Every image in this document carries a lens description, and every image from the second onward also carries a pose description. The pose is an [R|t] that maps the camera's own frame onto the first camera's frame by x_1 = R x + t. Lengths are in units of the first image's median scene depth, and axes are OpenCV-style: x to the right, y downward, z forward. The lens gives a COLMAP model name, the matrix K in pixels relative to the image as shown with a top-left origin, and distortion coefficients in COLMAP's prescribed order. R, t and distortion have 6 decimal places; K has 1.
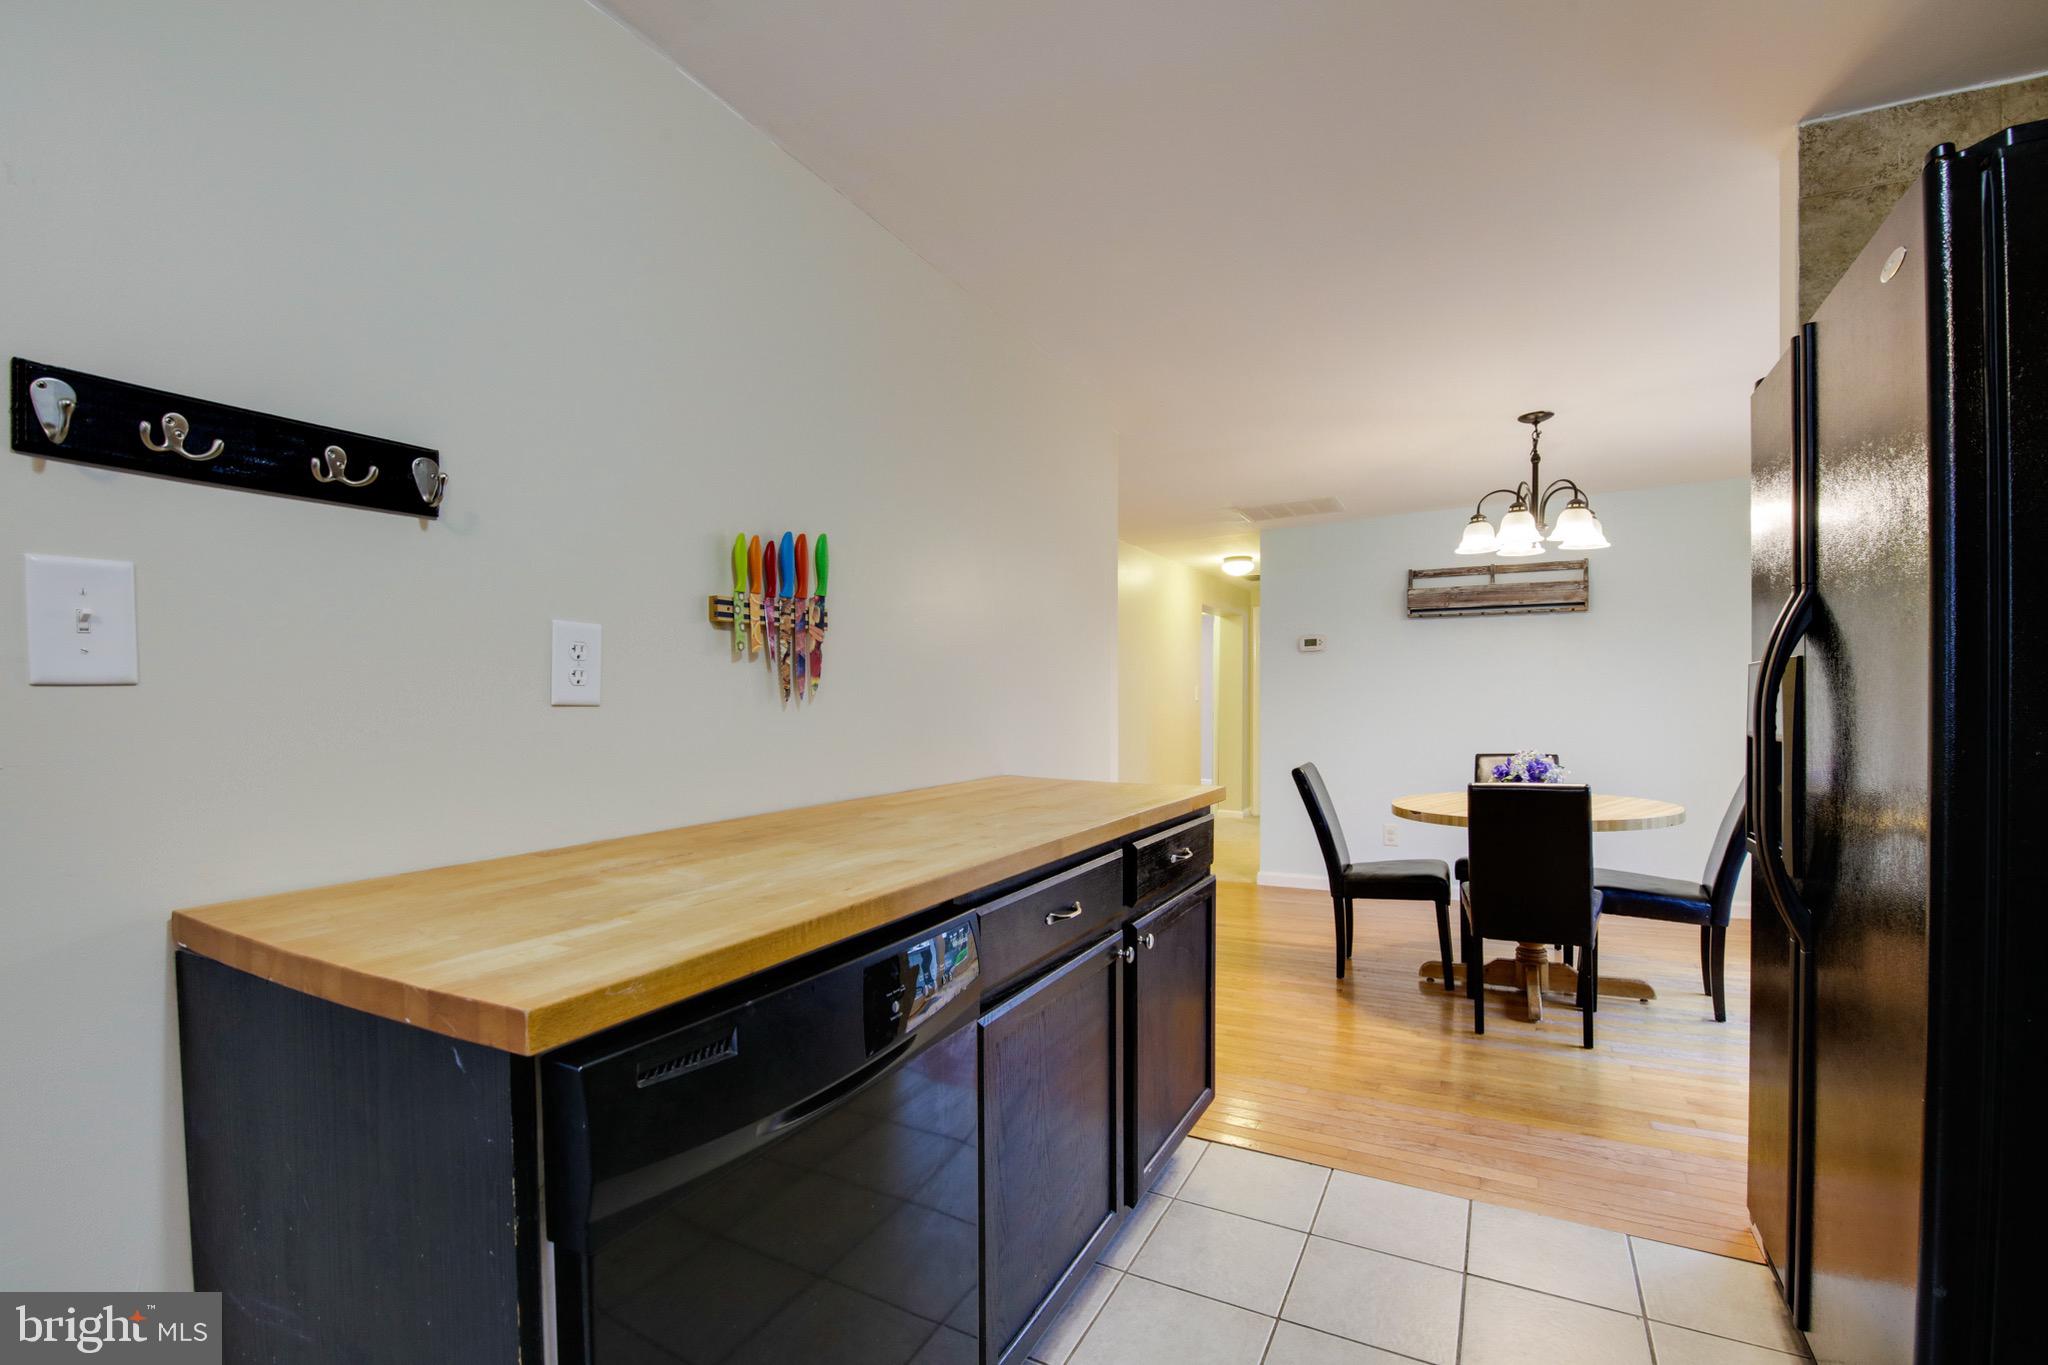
lens RADIAL K [[911.7, 0, 1028.8], [0, 911.7, 710.8], [0, 0, 1]] dist [0.000615, -0.008577]
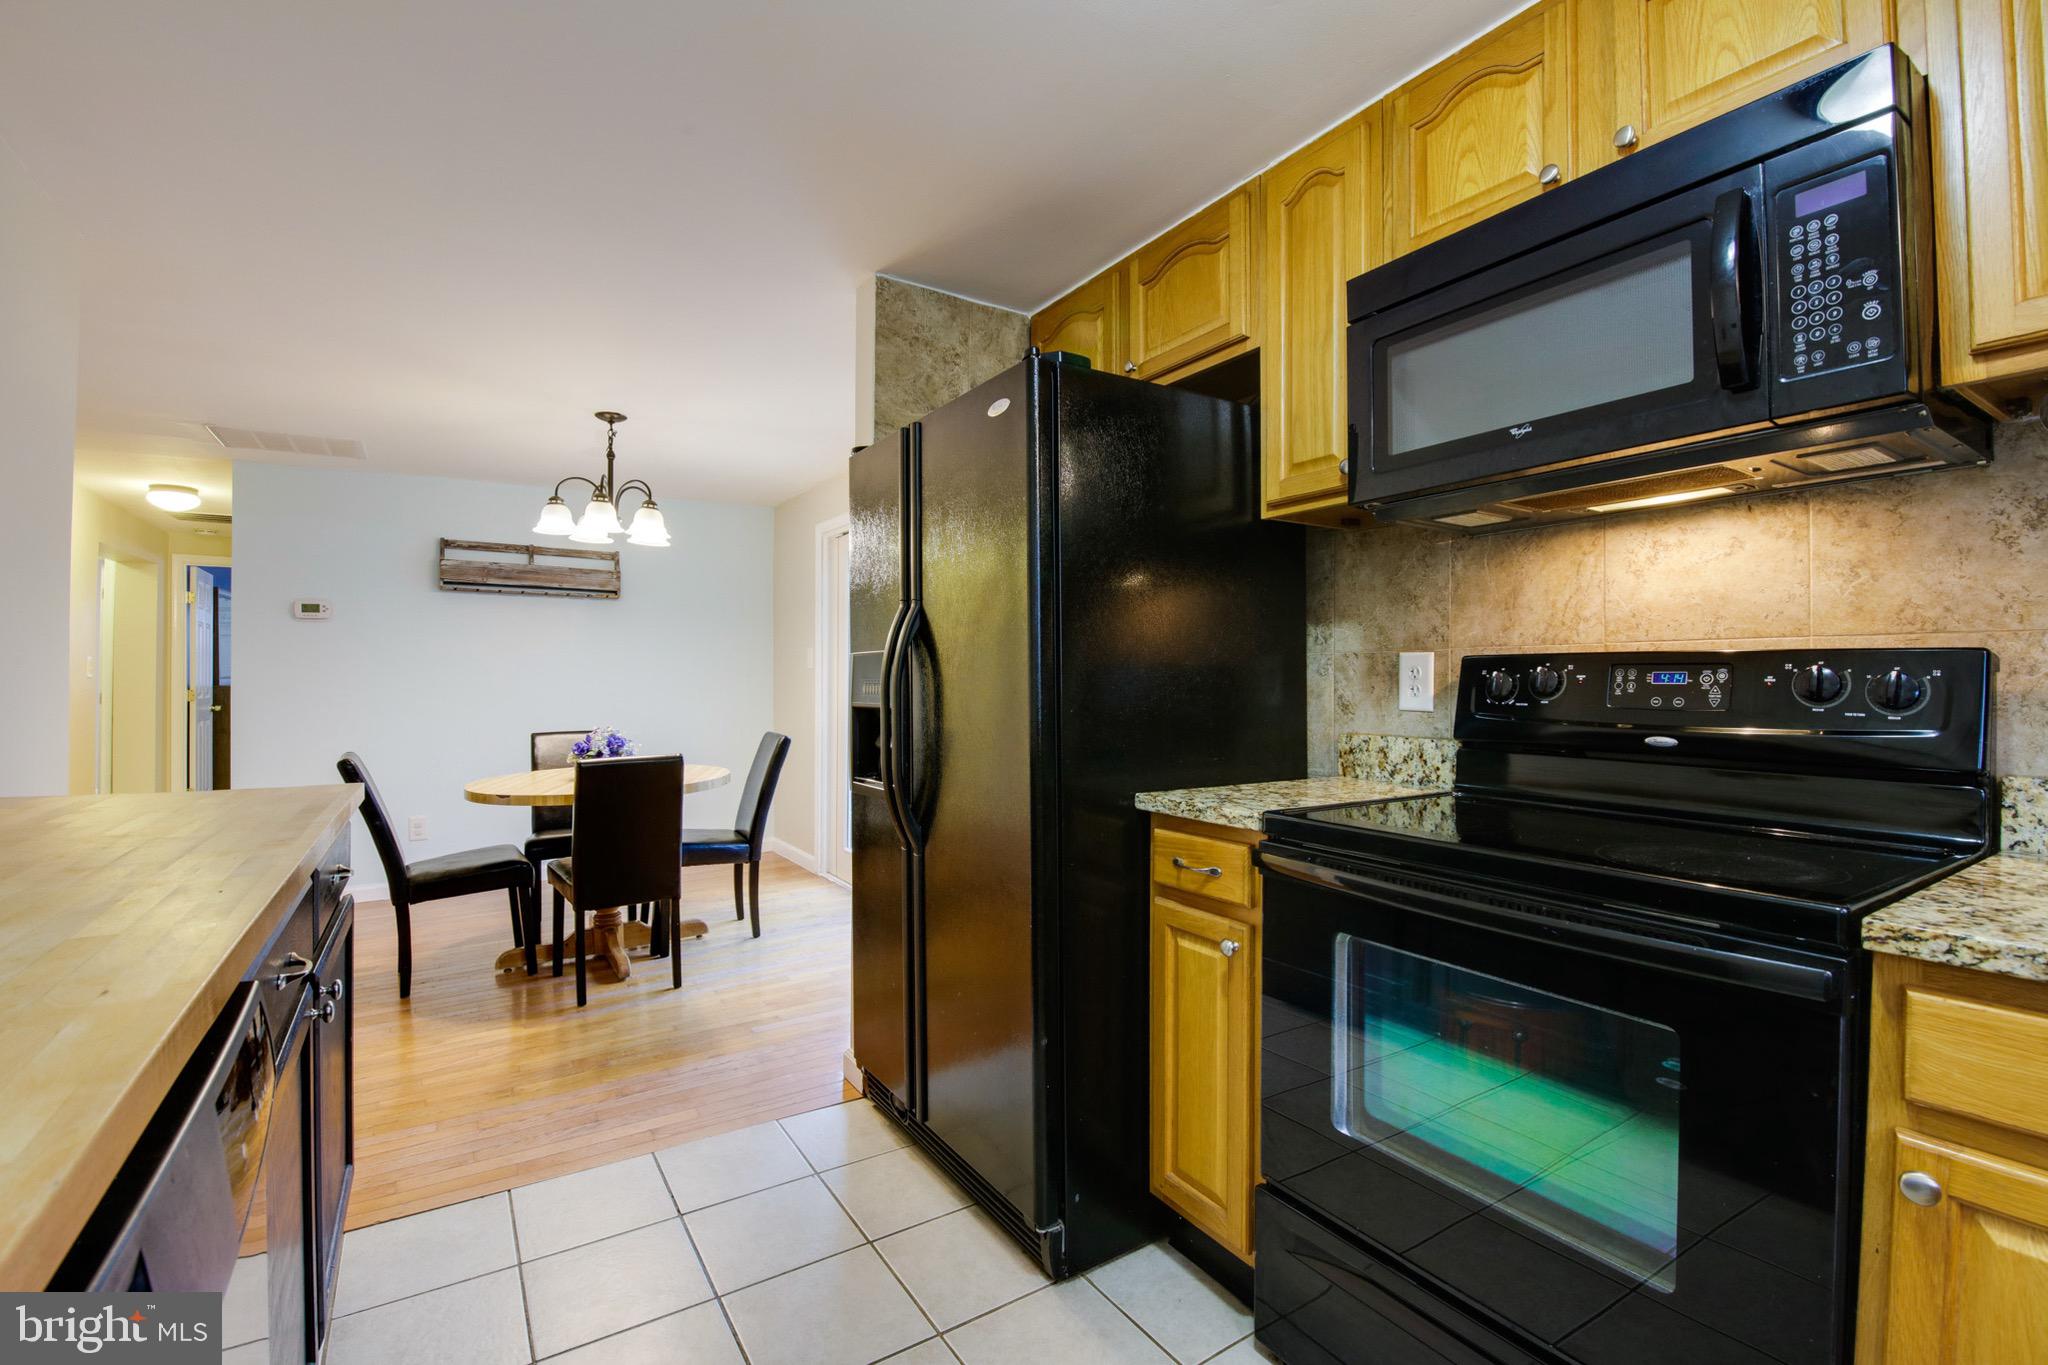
lens RADIAL K [[893.7, 0, 1025.2], [0, 893.7, 670.2], [0, 0, 1]] dist [-0.000351, -0.010149]
pose [[0.480253, 0.016331, 0.876978, -0.133997], [0.003783, 0.999779, -0.020690, 0.000660], [-0.877122, 0.013254, 0.480085, 0.070436]]
